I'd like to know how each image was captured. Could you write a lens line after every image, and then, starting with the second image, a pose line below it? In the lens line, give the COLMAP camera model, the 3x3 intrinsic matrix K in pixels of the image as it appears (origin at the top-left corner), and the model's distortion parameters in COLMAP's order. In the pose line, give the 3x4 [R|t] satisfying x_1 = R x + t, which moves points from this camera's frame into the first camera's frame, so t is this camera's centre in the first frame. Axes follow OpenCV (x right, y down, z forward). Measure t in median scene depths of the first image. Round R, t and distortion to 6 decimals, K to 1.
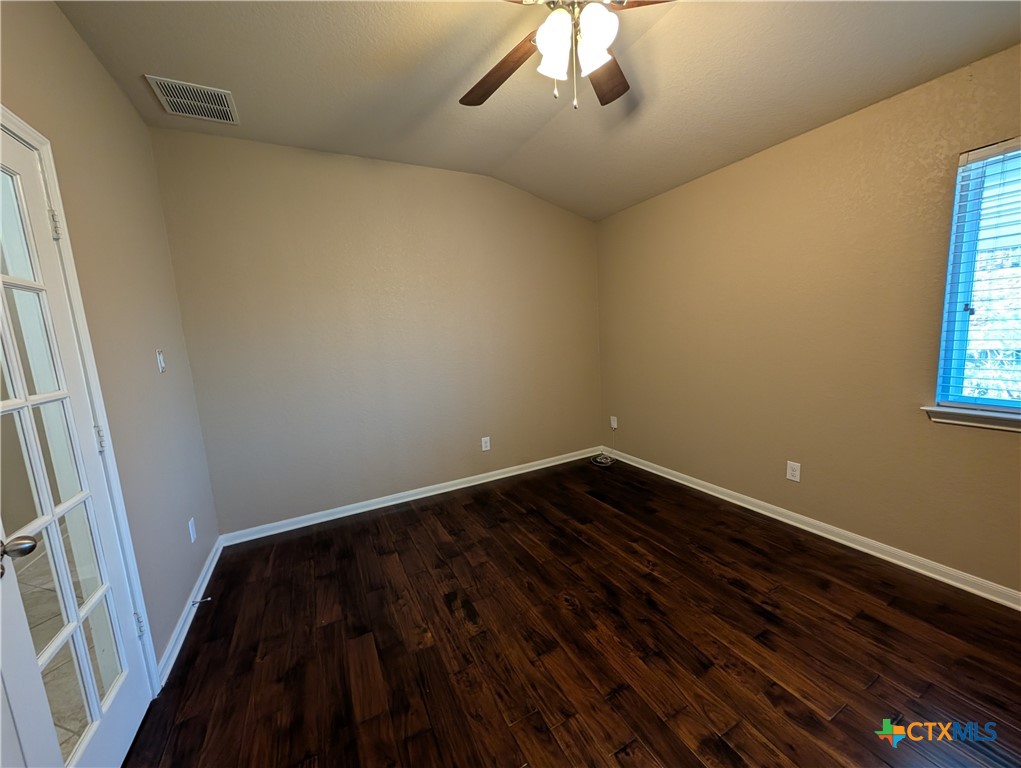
lens RADIAL K [[385.6, 0, 515.2], [0, 385.6, 386.3], [0, 0, 1]] dist [0.000545, 0.000147]
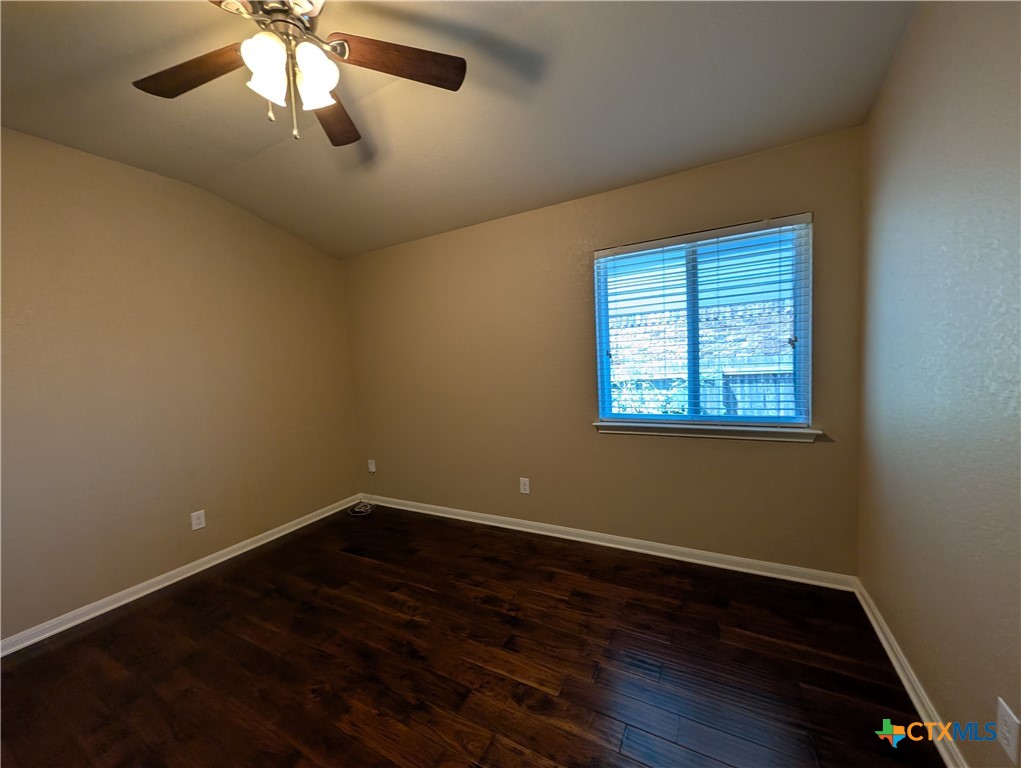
lens RADIAL K [[385.6, 0, 515.2], [0, 385.6, 386.3], [0, 0, 1]] dist [0.000545, 0.000147]
pose [[0.828979, -0.034214, 0.558232, 0.049841], [0.089613, 0.993357, -0.072193, -0.003160], [-0.552054, 0.109871, 0.826538, -0.007281]]
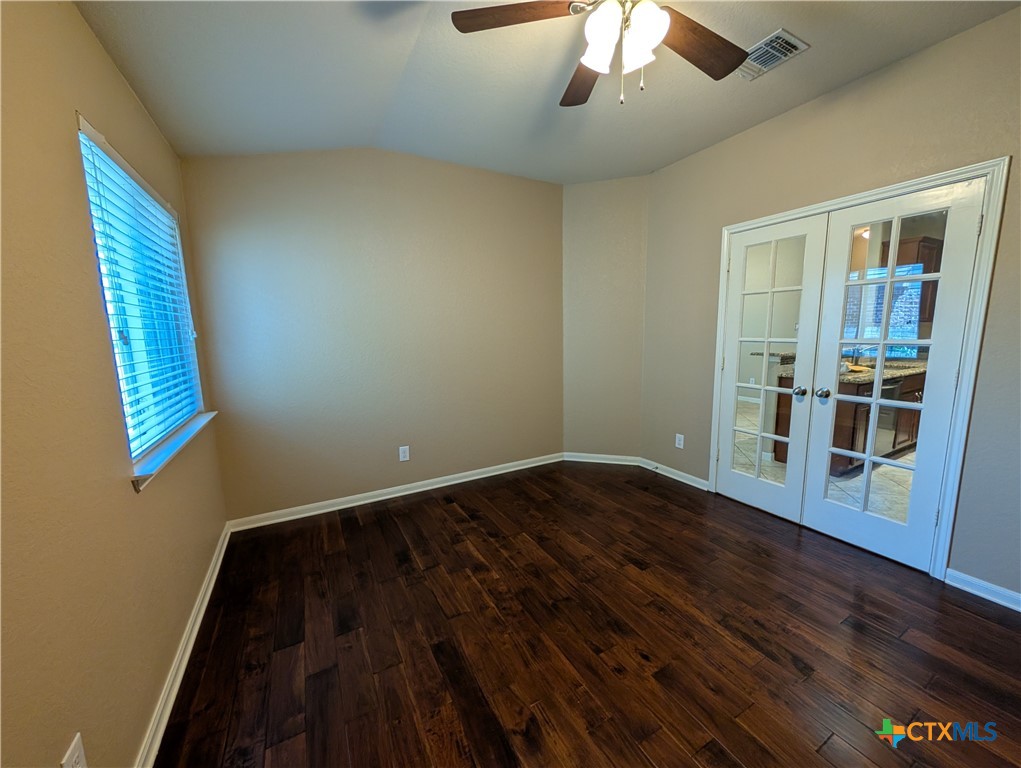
lens RADIAL K [[385.6, 0, 515.2], [0, 385.6, 386.3], [0, 0, 1]] dist [0.000545, 0.000147]
pose [[-0.997152, 0.074211, -0.013456, 0.371650], [0.067348, 0.956435, 0.284071, -0.240536], [0.033951, 0.282355, -0.958709, 1.584558]]
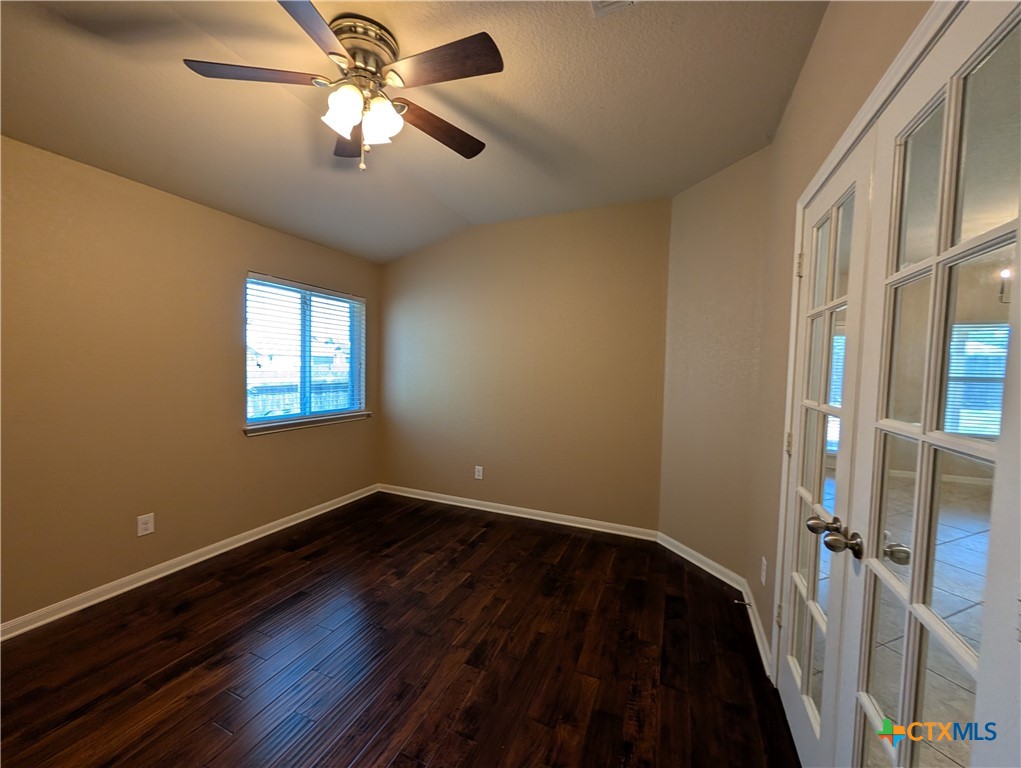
lens RADIAL K [[385.6, 0, 515.2], [0, 385.6, 386.3], [0, 0, 1]] dist [0.000545, 0.000147]
pose [[-0.637249, 0.001361, 0.770656, -0.720702], [0.121373, 0.987696, 0.098618, -0.119187], [-0.761040, 0.156381, -0.629574, 1.075868]]
